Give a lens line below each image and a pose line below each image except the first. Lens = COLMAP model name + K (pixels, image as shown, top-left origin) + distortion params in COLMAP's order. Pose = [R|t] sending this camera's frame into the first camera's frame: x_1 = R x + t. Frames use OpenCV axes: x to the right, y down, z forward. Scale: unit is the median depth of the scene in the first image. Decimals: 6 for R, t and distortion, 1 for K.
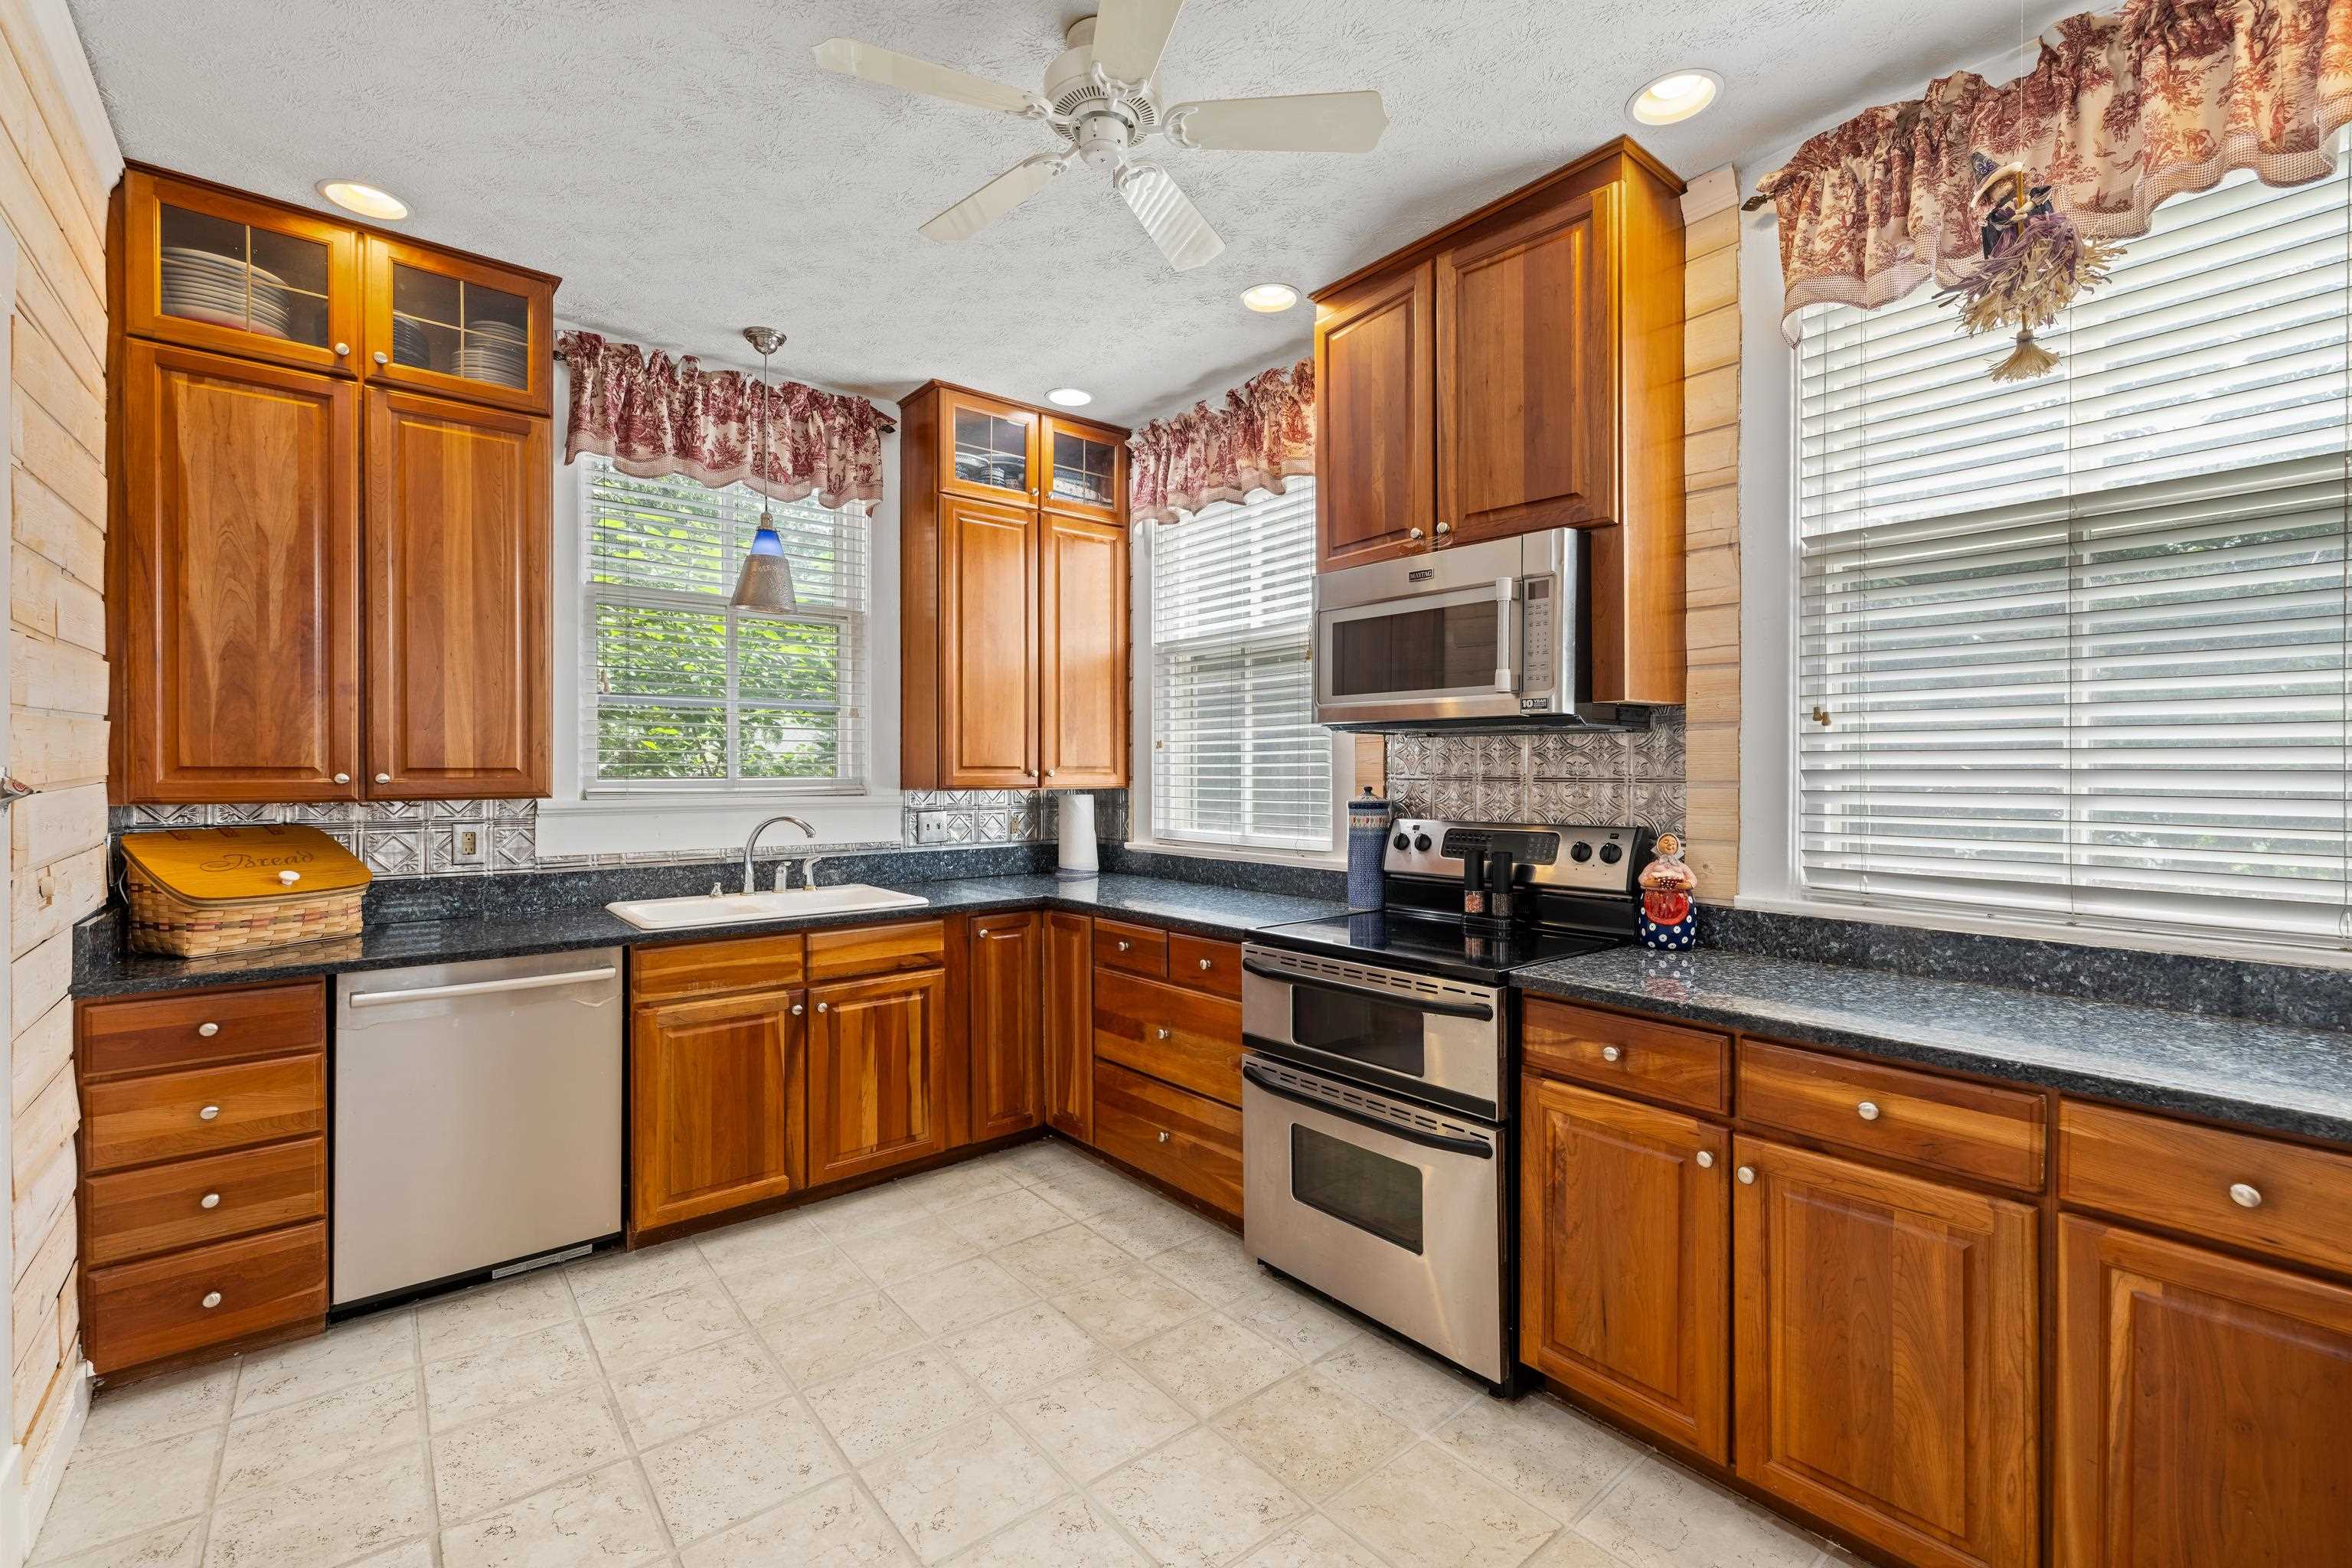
lens RADIAL K [[1003.7, 0, 1177.4], [0, 1003.7, 772.2], [0, 0, 1]] dist [-0.001236, 0.000215]
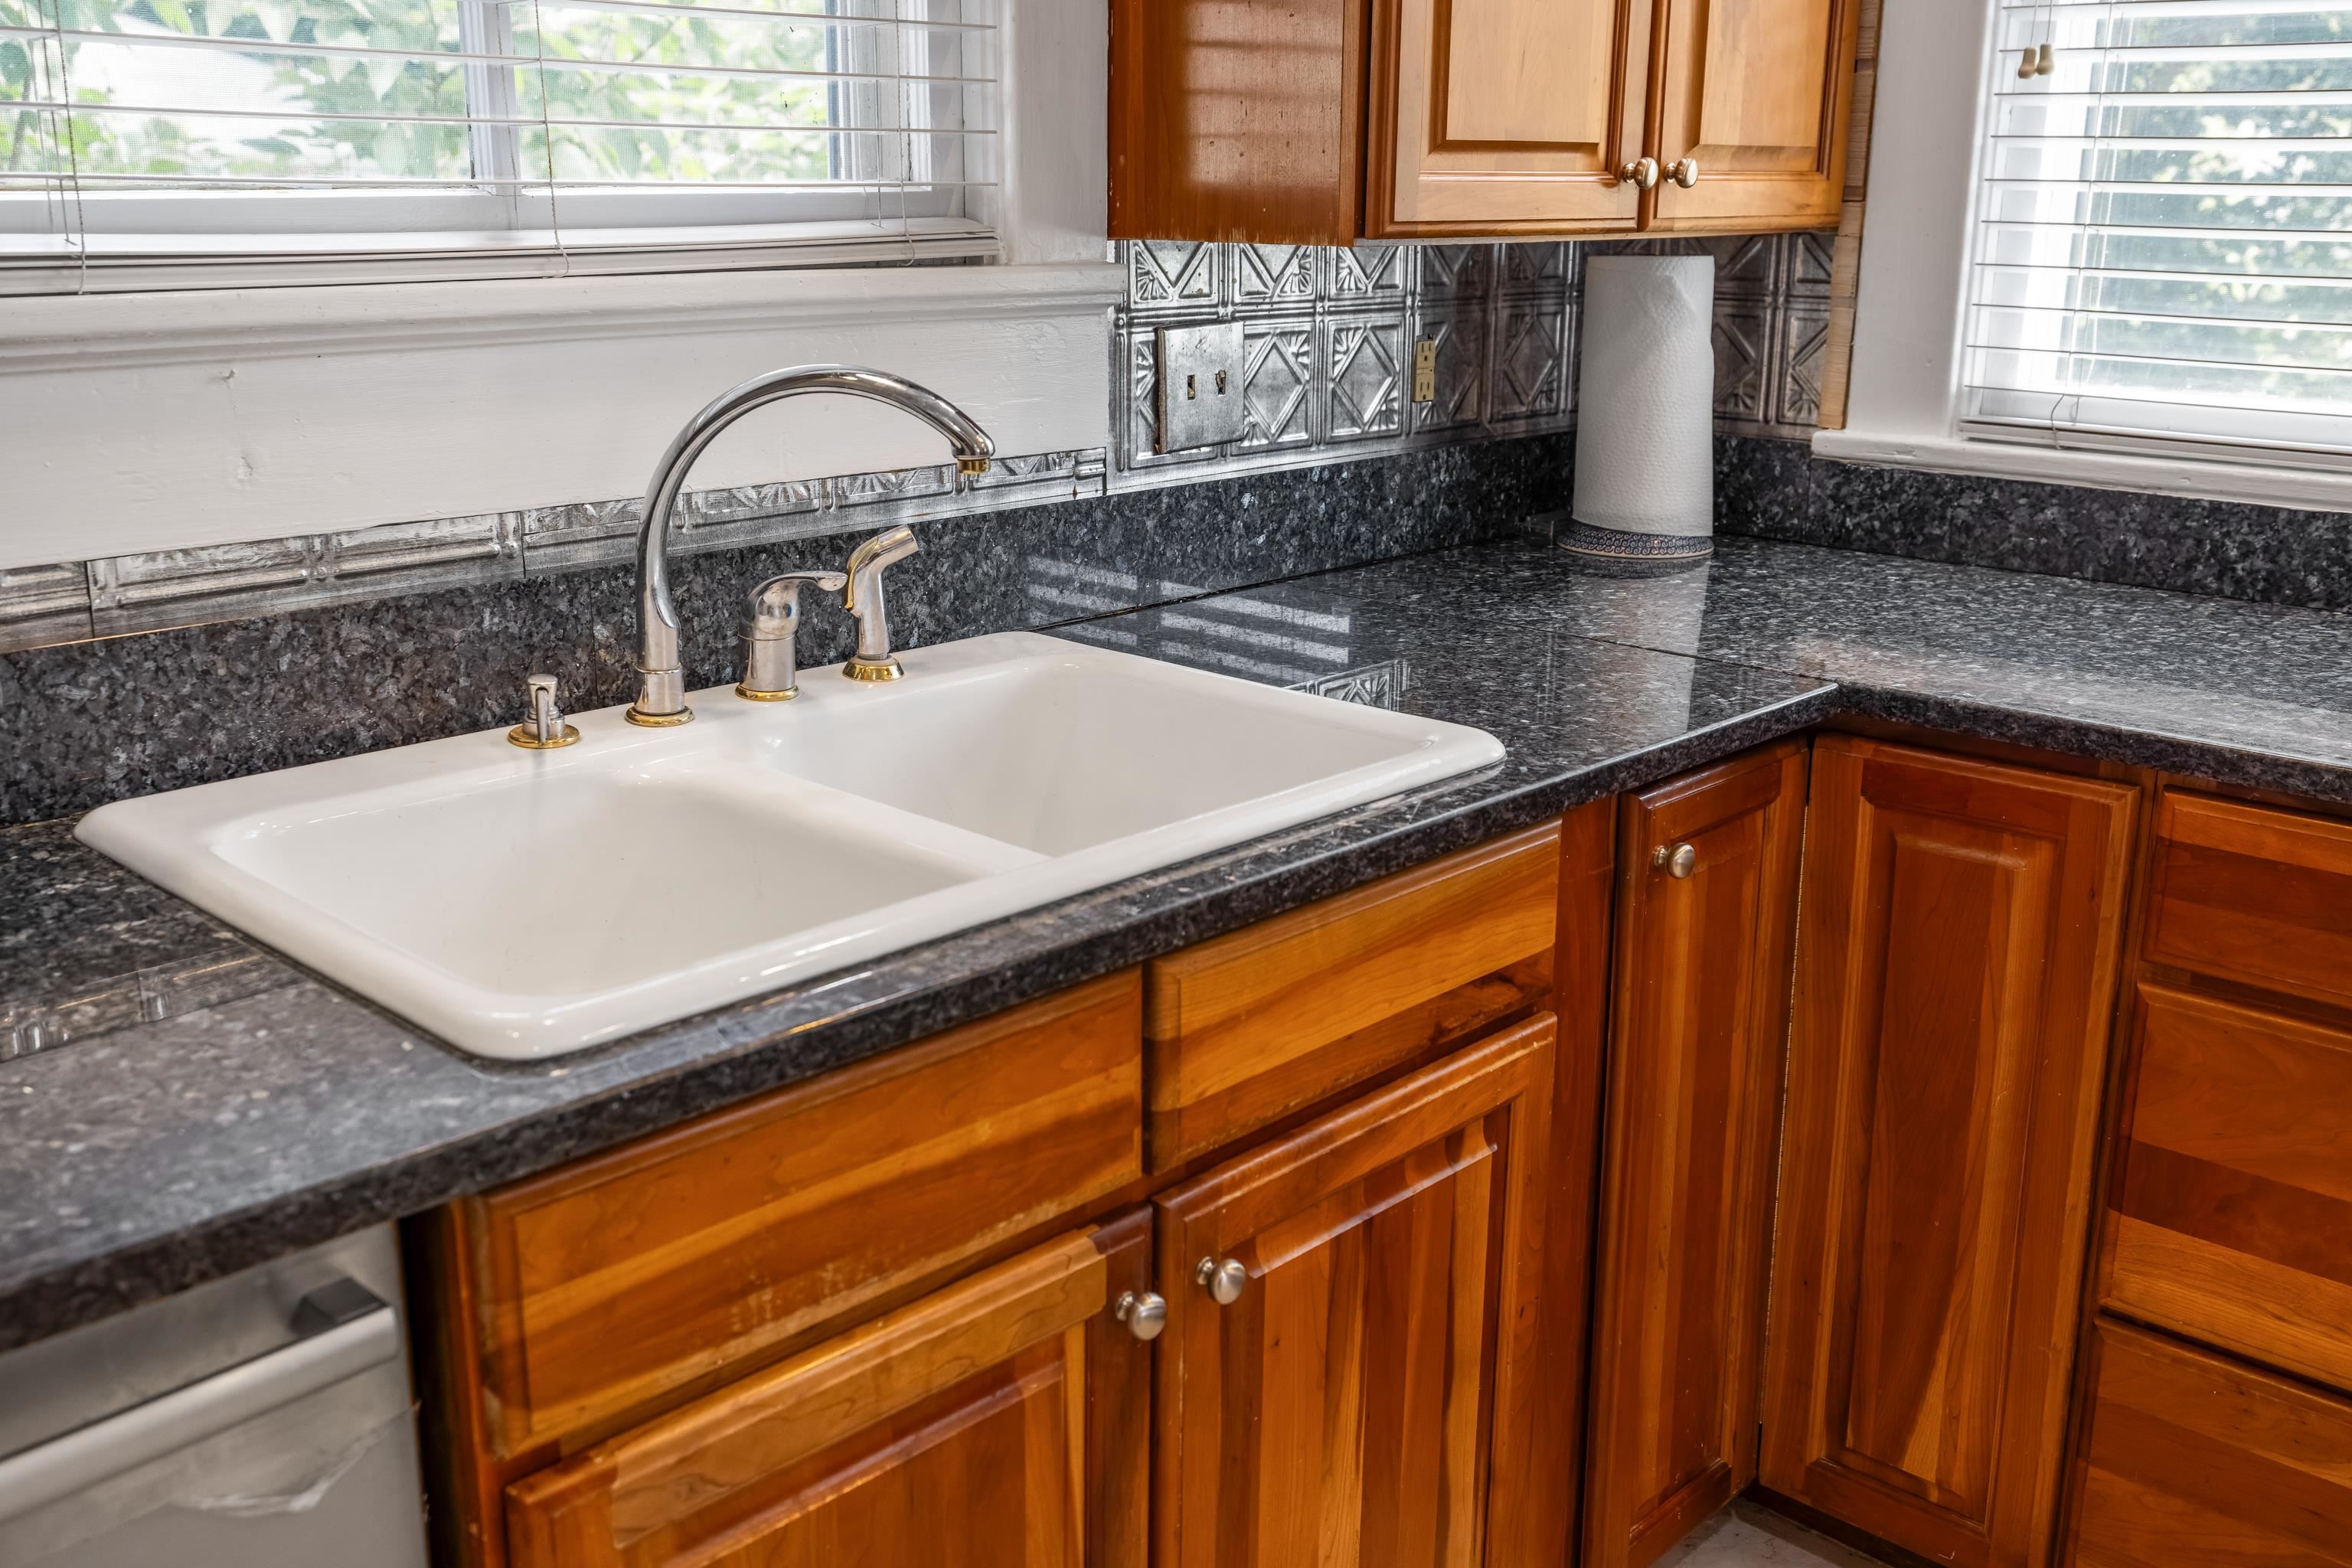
lens RADIAL K [[2219.4, 0, 1177.4], [0, 2219.4, 753.2], [0, 0, 1]] dist [-0.003394, -0.004377]
pose [[0.993313, -0.022527, 0.113234, -0.422181], [-0.006976, 0.967277, 0.253627, 0.001996], [-0.115242, -0.252720, 0.960652, 0.576385]]
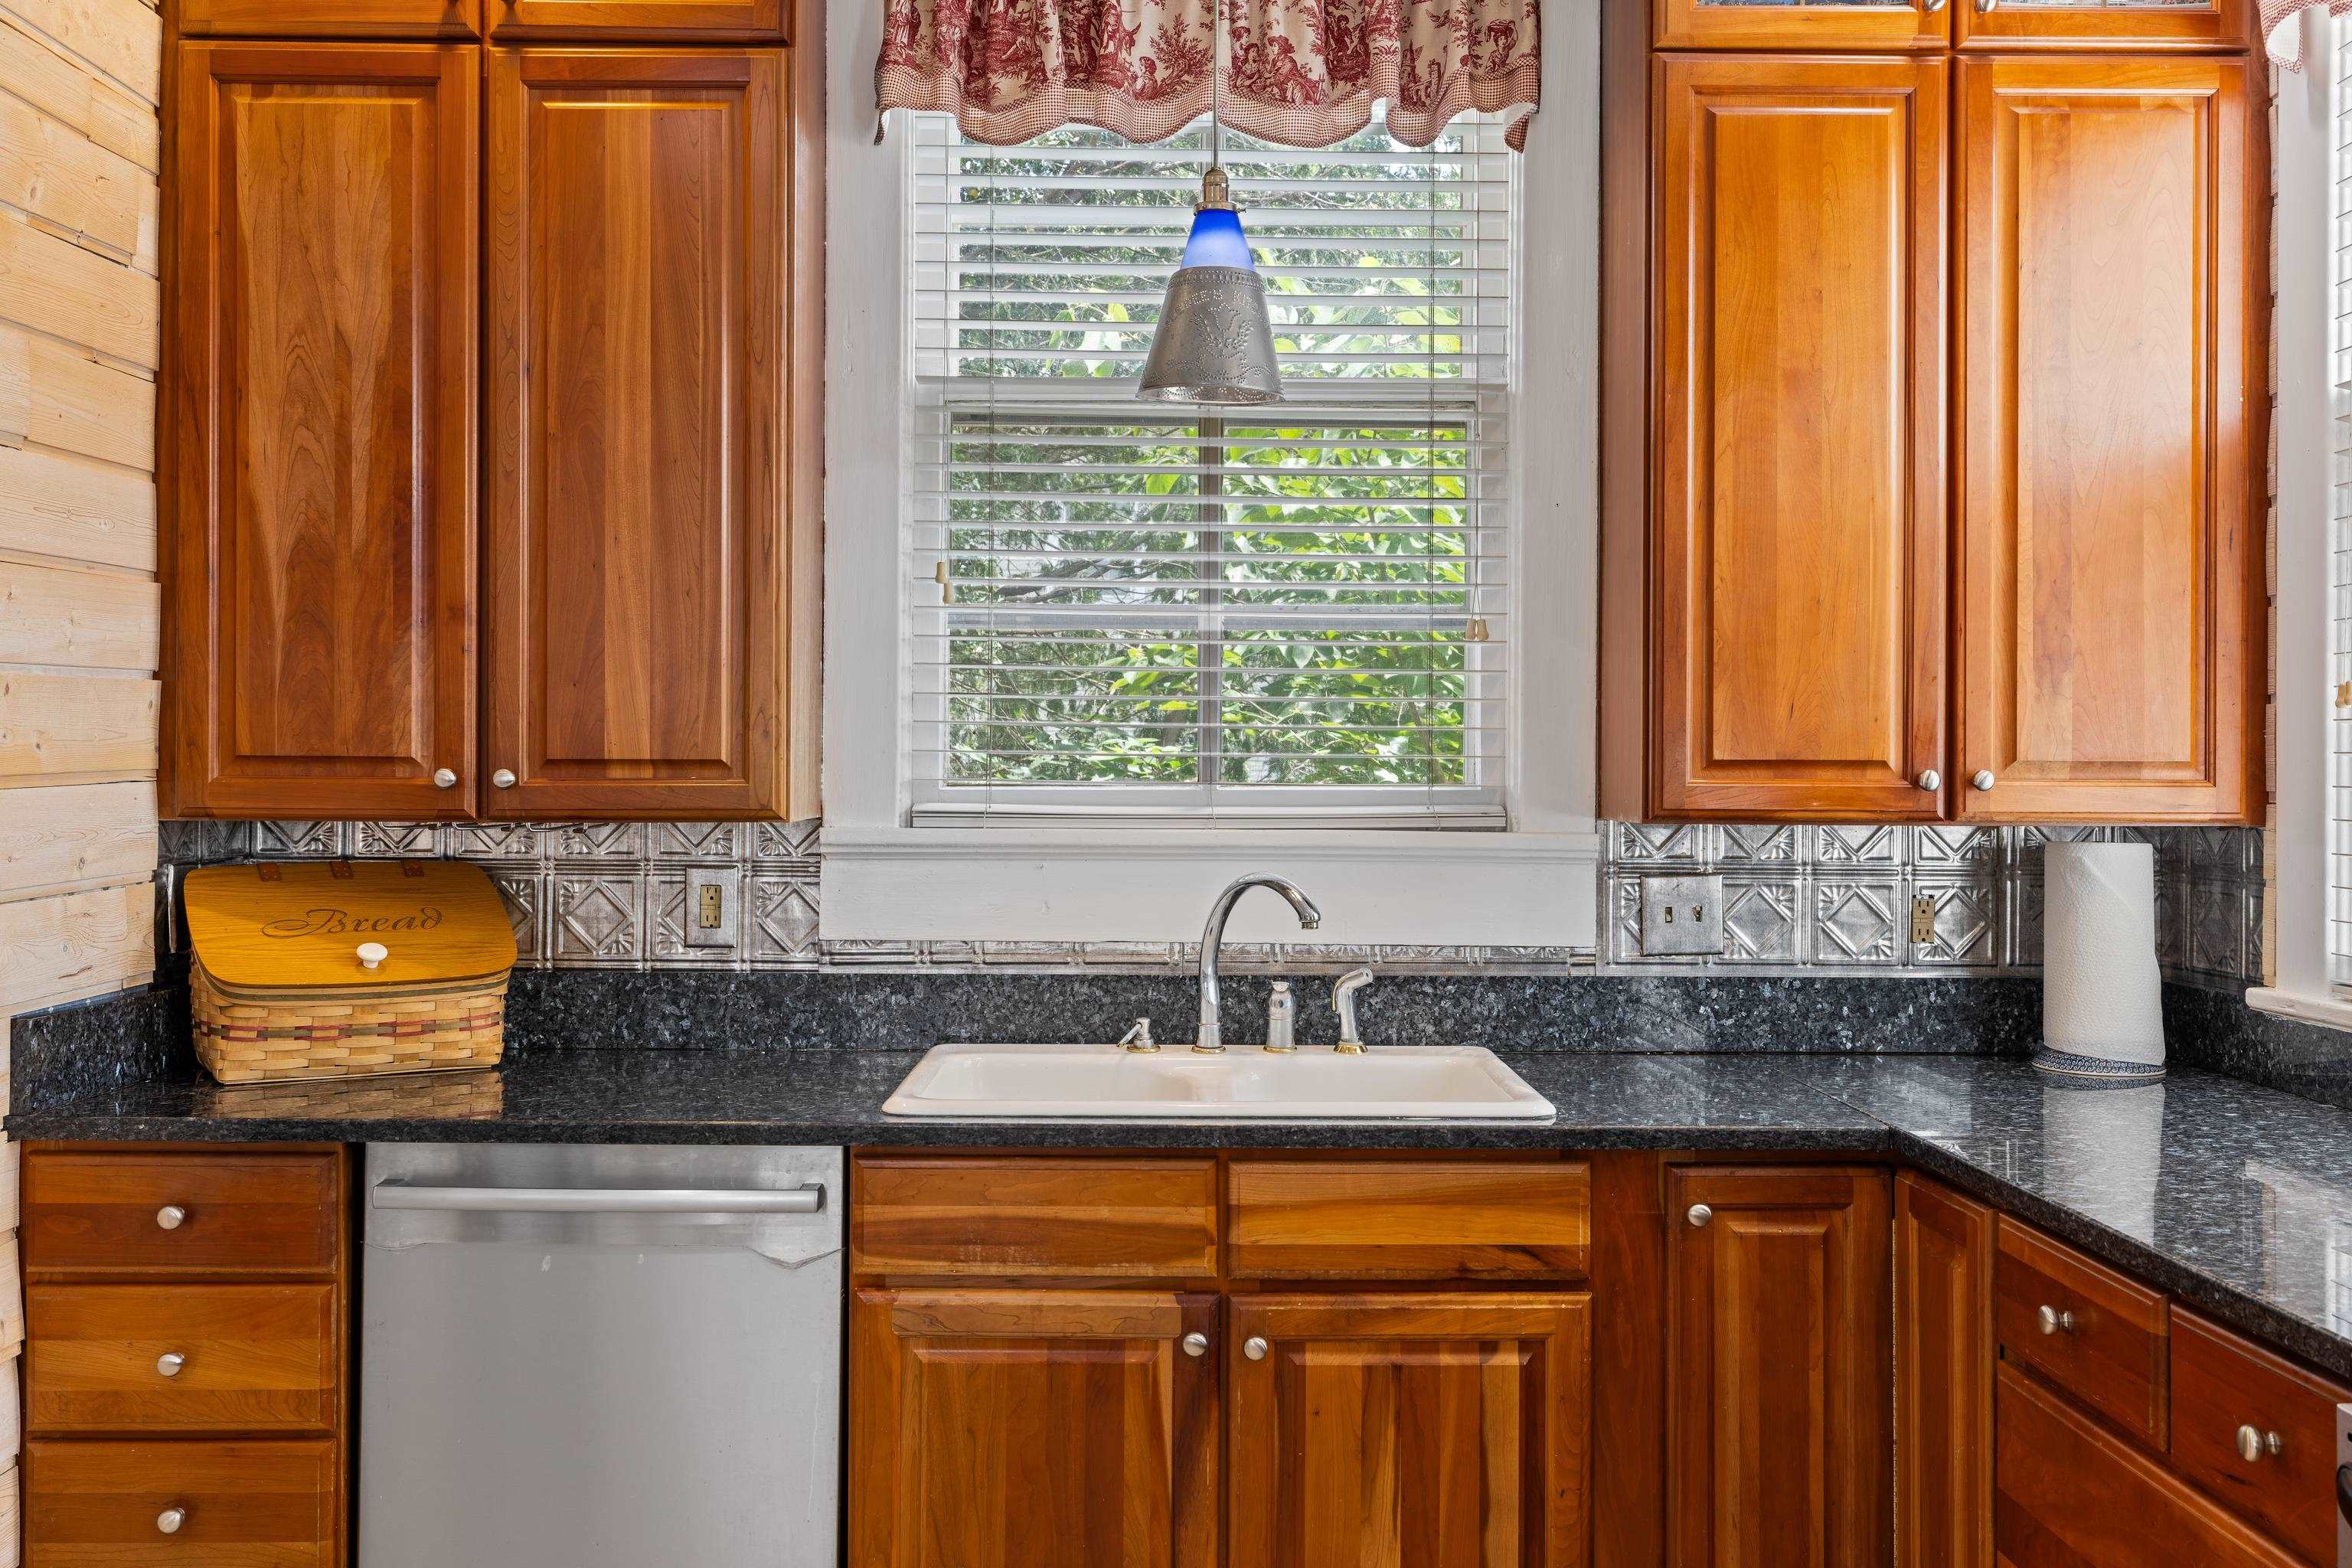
lens RADIAL K [[2092.8, 0, 1179.6], [0, 2092.8, 759.4], [0, 0, 1]] dist [-0.000927, 0.004783]
pose [[0.771544, 0.001278, -0.636175, 0.166168], [-0.007157, 0.999952, -0.006672, 0.000764], [0.636136, 0.009701, 0.771516, 0.325237]]
